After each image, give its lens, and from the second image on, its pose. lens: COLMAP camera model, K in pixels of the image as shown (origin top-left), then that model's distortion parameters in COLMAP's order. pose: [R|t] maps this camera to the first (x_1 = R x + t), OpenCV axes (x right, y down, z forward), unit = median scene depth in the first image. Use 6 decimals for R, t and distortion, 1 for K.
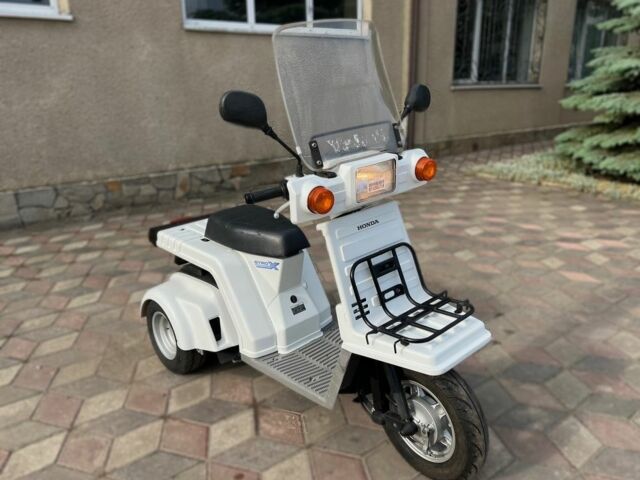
lens RADIAL K [[553.2, 0, 320.0], [0, 553.2, 240.0], [0, 0, 1]] dist [0.059697, -0.093131]
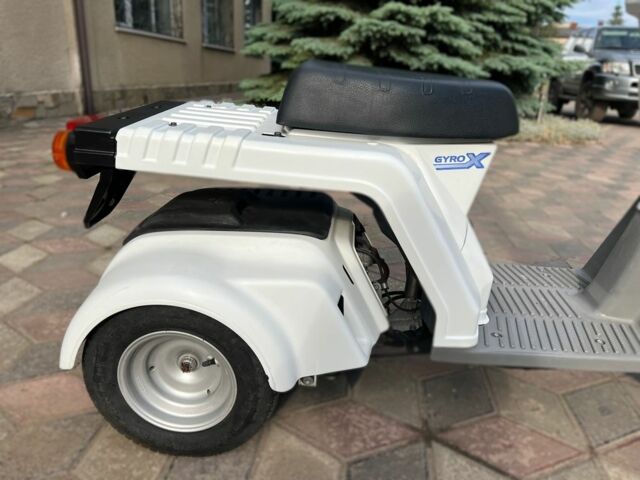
lens RADIAL K [[498.9, 0, 331.2], [0, 498.9, 243.1], [0, 0, 1]] dist [0.008499, -0.011224]
pose [[0.709535, -0.186584, 0.679520, -0.175491], [0.139530, 0.982416, 0.124060, 0.015919], [-0.690718, 0.006789, 0.723092, 0.264872]]
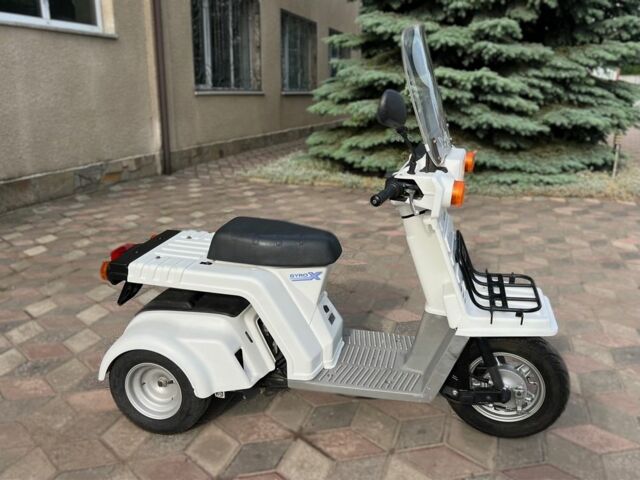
lens RADIAL K [[583.0, 0, 338.4], [0, 583.0, 230.5], [0, 0, 1]] dist [0.058431, -0.122688]
pose [[0.826091, -0.115719, 0.551528, -0.202498], [0.137574, 0.990490, 0.001759, -0.008790], [-0.546487, 0.074422, 0.834154, 0.054737]]
